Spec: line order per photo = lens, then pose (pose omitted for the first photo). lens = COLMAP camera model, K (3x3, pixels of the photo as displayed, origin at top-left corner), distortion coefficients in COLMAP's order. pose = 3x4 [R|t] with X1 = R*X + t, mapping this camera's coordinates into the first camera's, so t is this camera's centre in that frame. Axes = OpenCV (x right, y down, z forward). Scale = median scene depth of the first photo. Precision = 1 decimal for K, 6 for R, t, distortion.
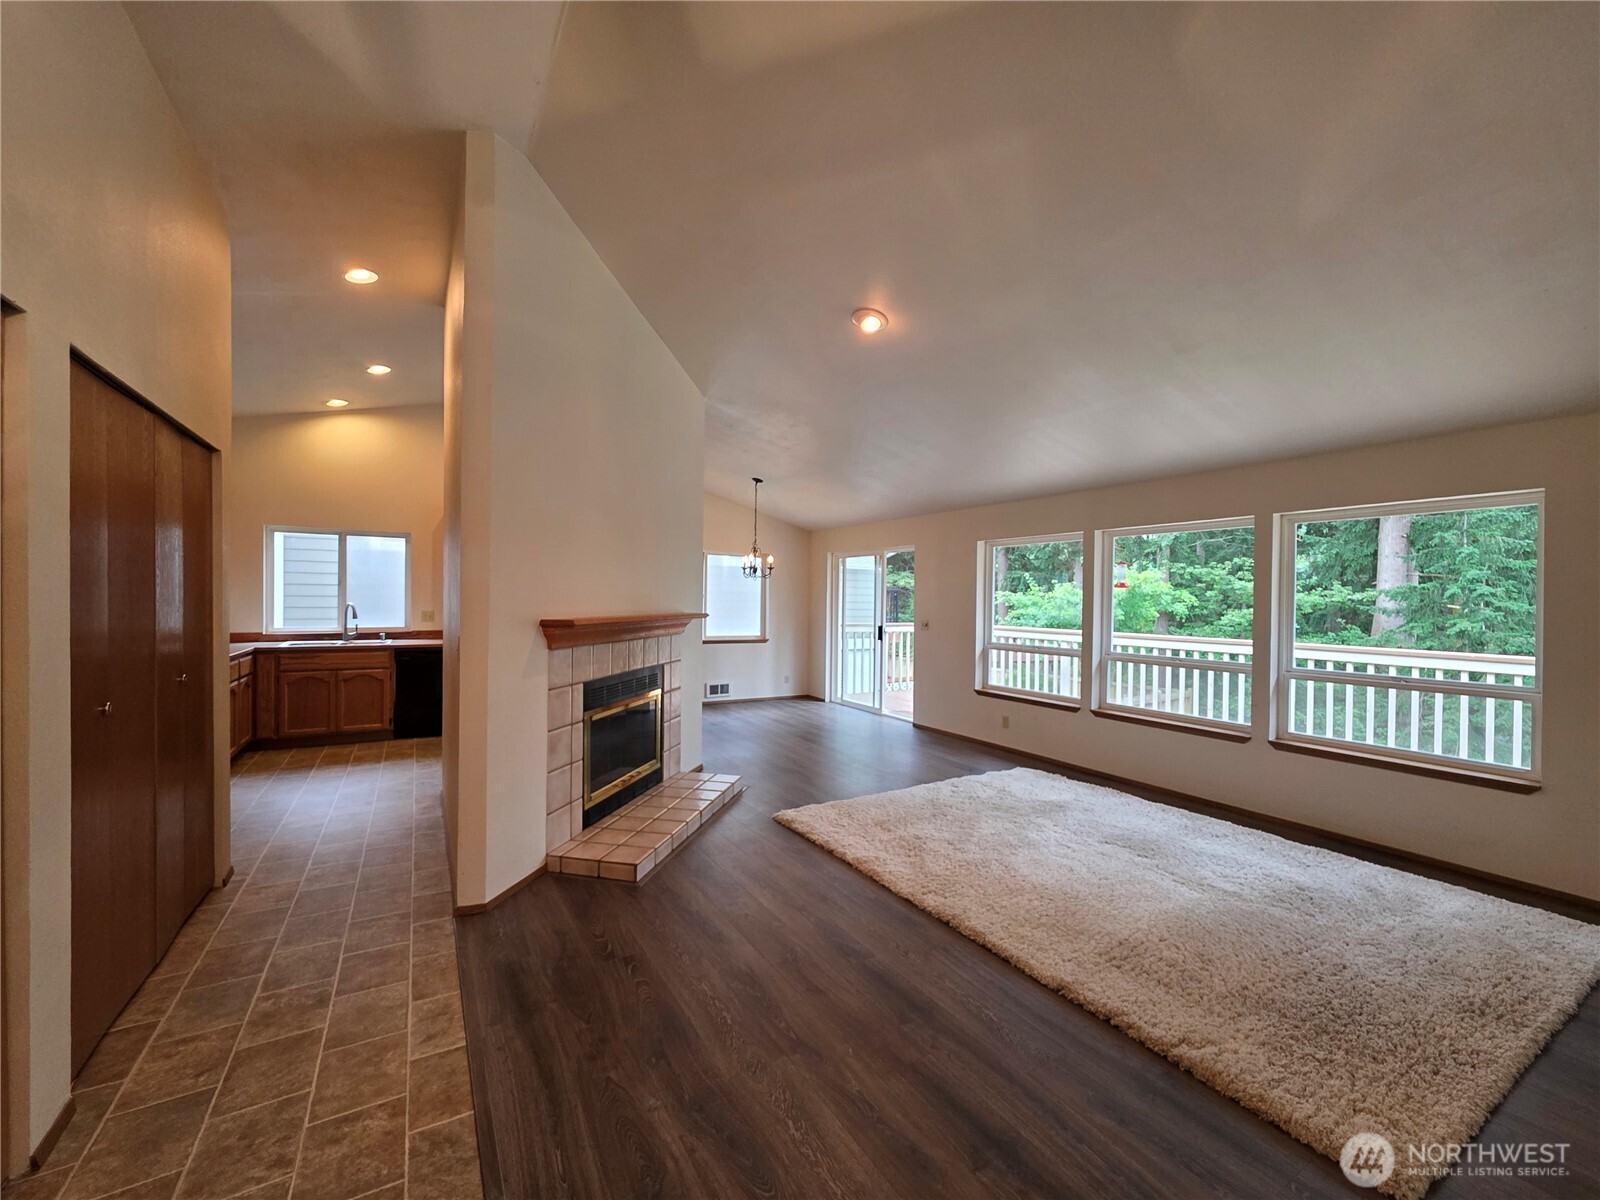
lens RADIAL K [[639.0, 0, 799.1], [0, 639.0, 600.4], [0, 0, 1]] dist [0.001976, -0.000634]
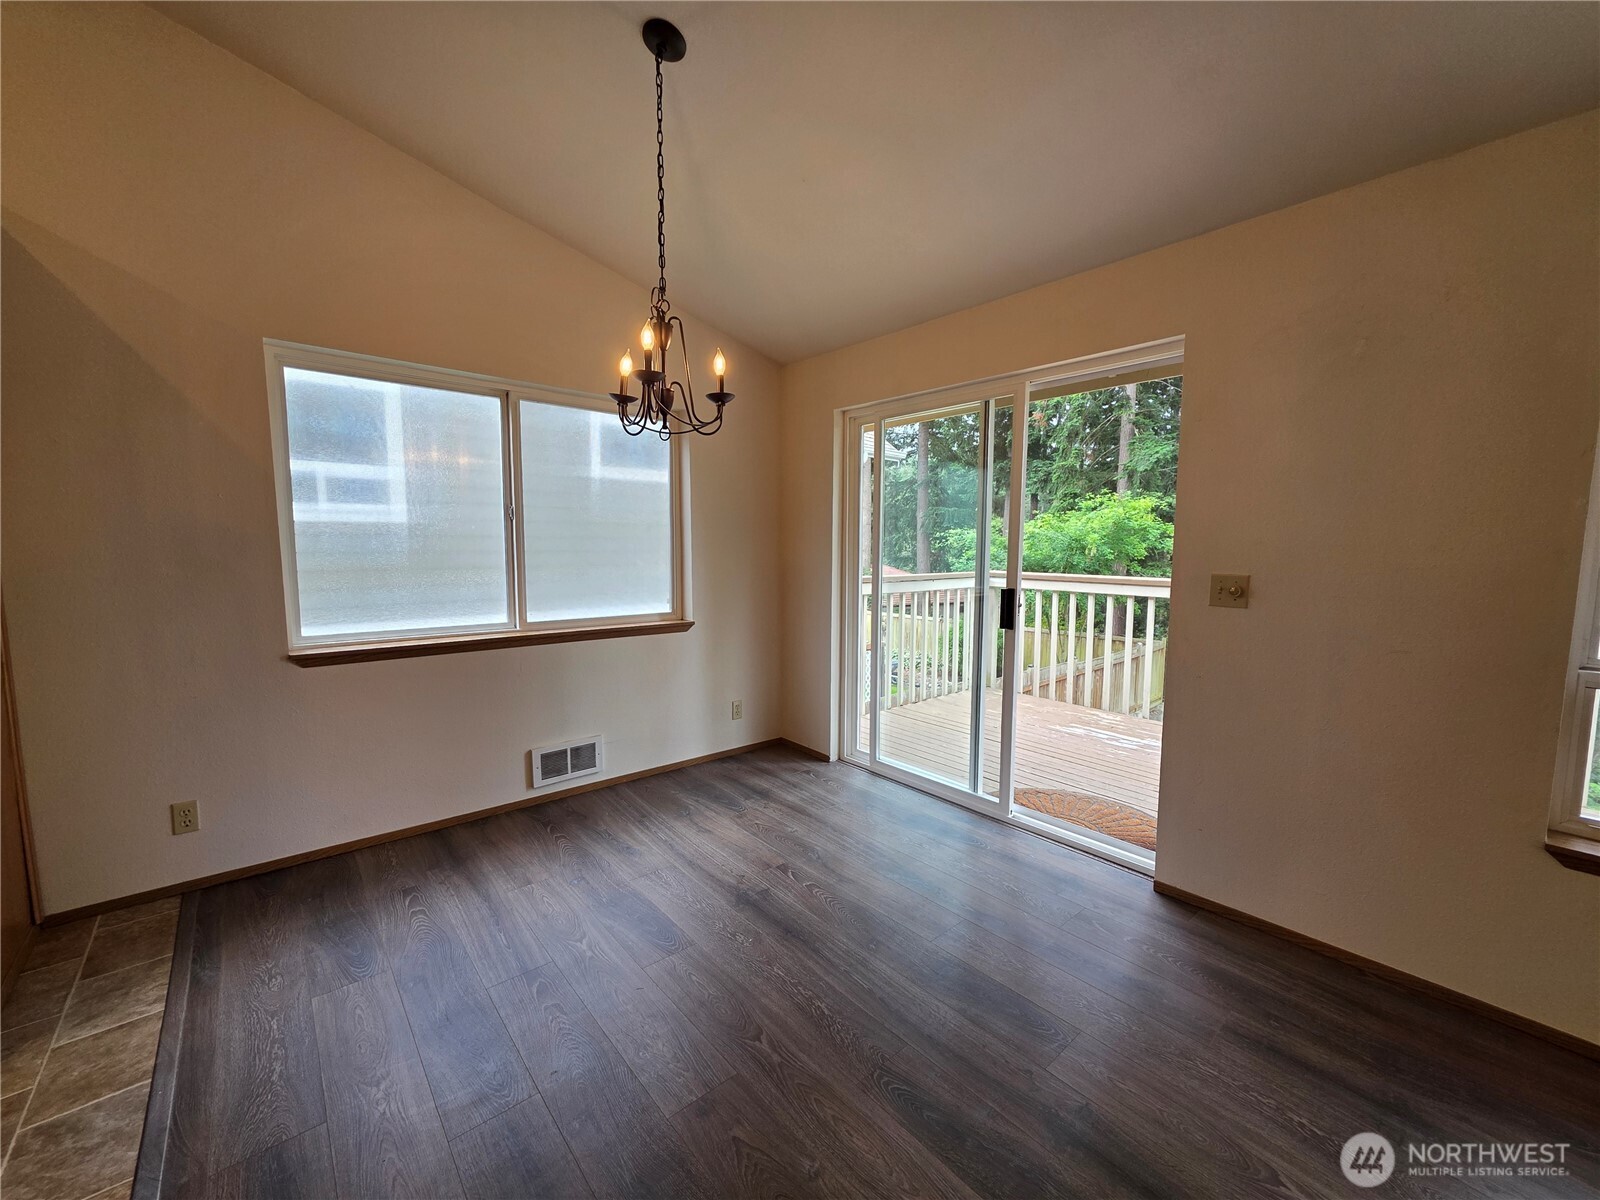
lens RADIAL K [[639.0, 0, 800.1], [0, 639.0, 602.9], [0, 0, 1]] dist [0.001976, -0.000634]
pose [[0.985587, -0.024061, 0.167451, -0.073183], [0.008219, 0.995476, 0.094660, 0.015427], [-0.168971, -0.091920, 0.981325, 0.889098]]
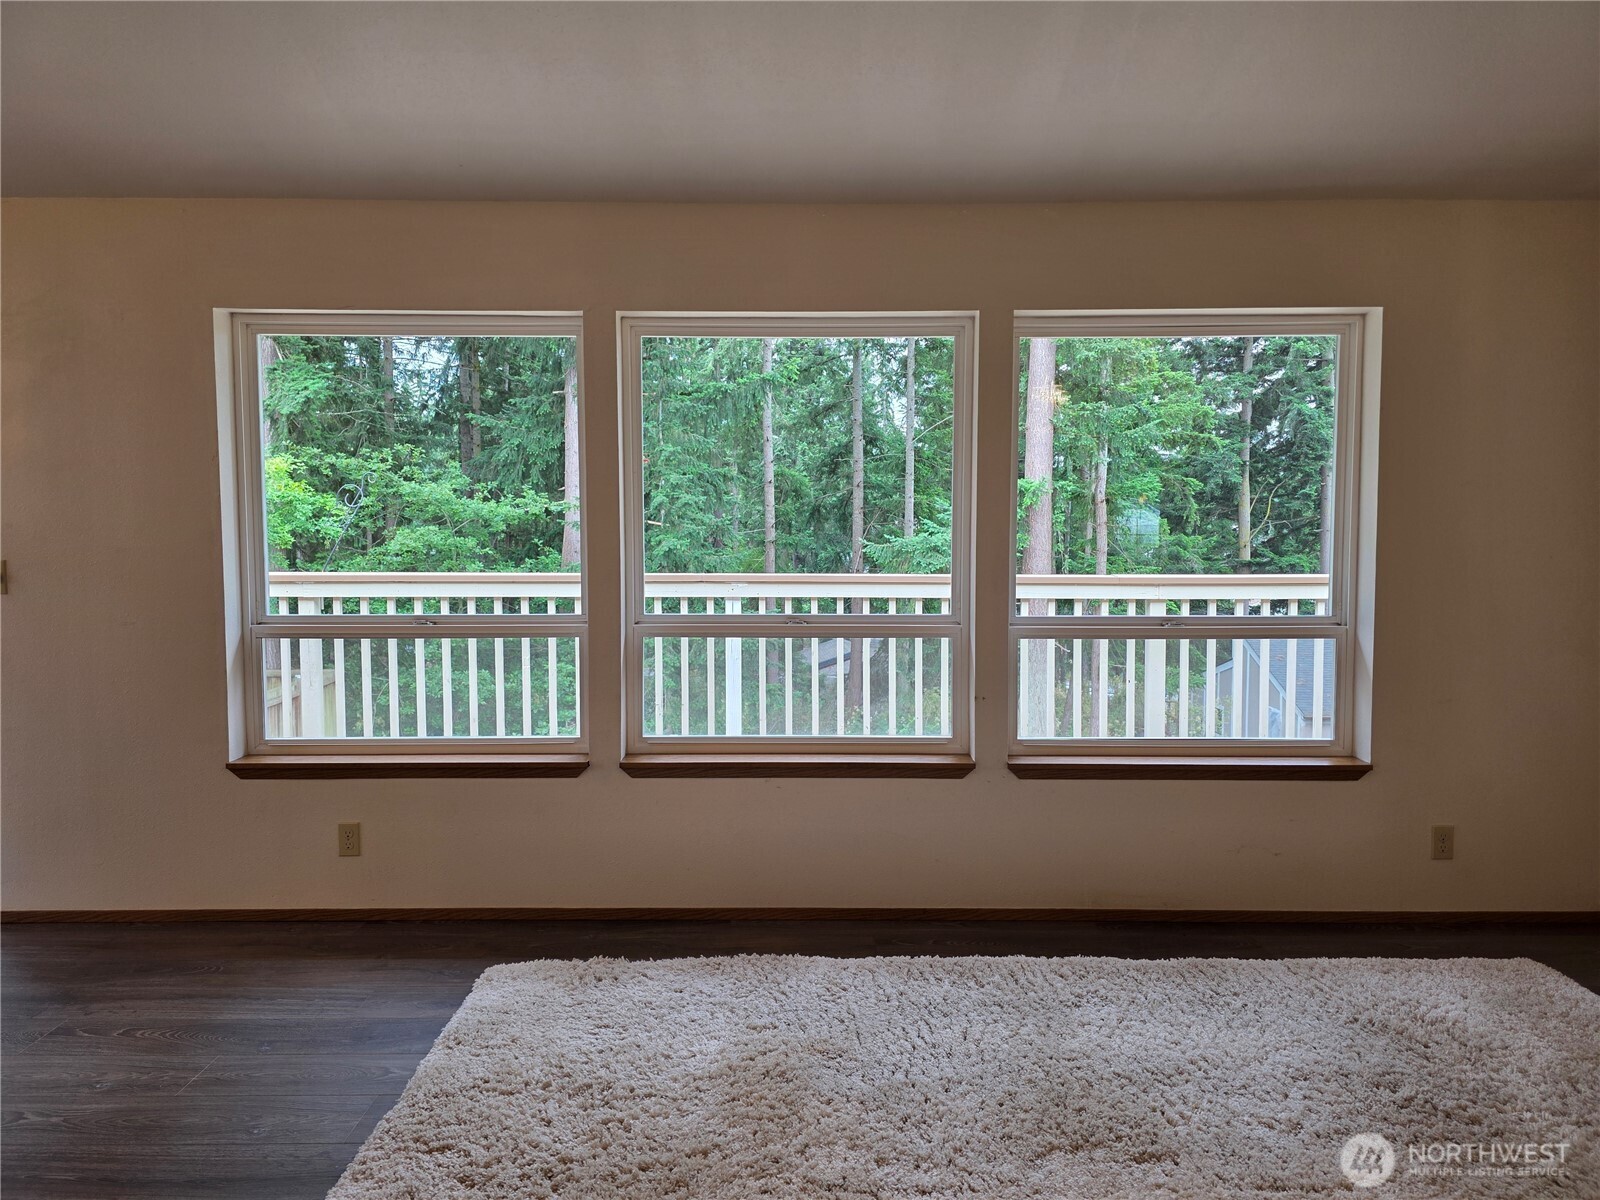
lens RADIAL K [[1069.7, 0, 803.9], [0, 1069.7, 591.5], [0, 0, 1]] dist [0.051217, -0.041363]
pose [[0.512502, -0.066781, 0.856085, -0.048936], [0.008903, 0.997331, 0.072470, 0.014273], [-0.858640, -0.029519, 0.511729, 0.510618]]
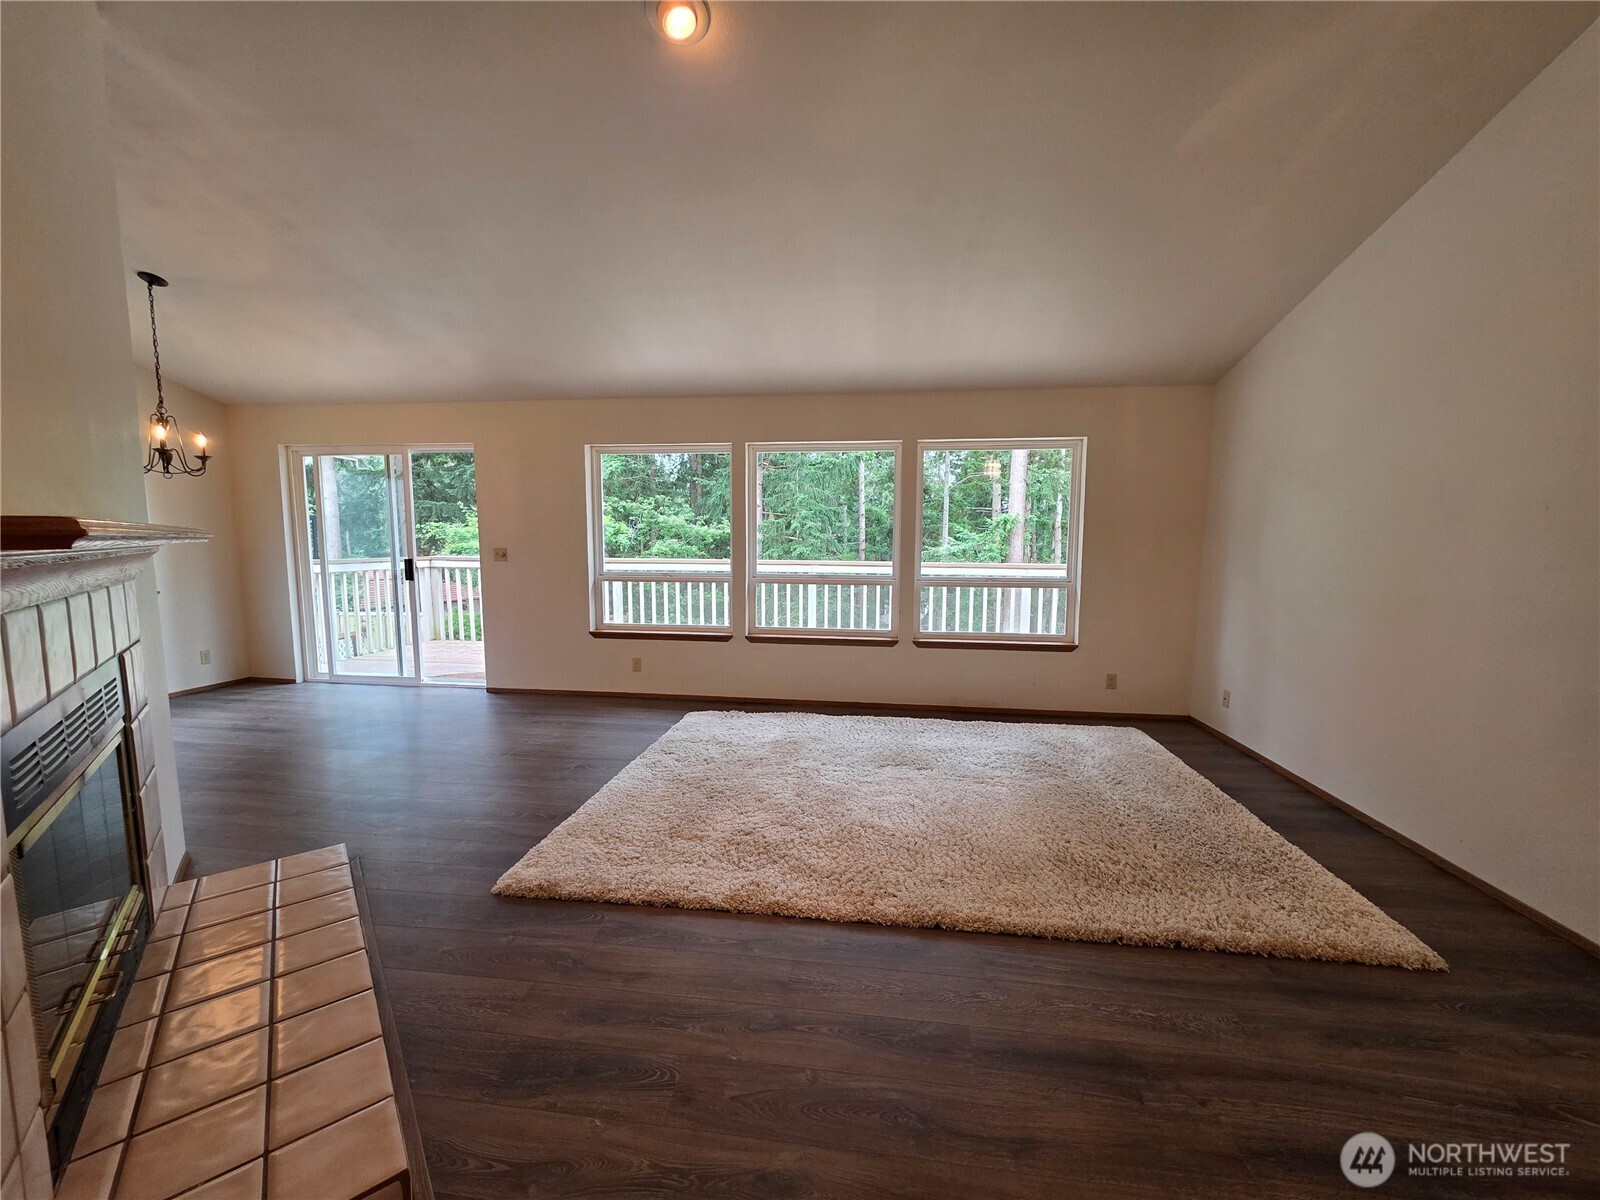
lens RADIAL K [[639.0, 0, 803.0], [0, 639.0, 607.8], [0, 0, 1]] dist [0.001976, -0.000634]
pose [[0.624945, -0.091214, 0.775322, -0.198018], [0.004181, 0.993528, 0.113514, 0.020771], [-0.780658, -0.067698, 0.621282, 0.321042]]
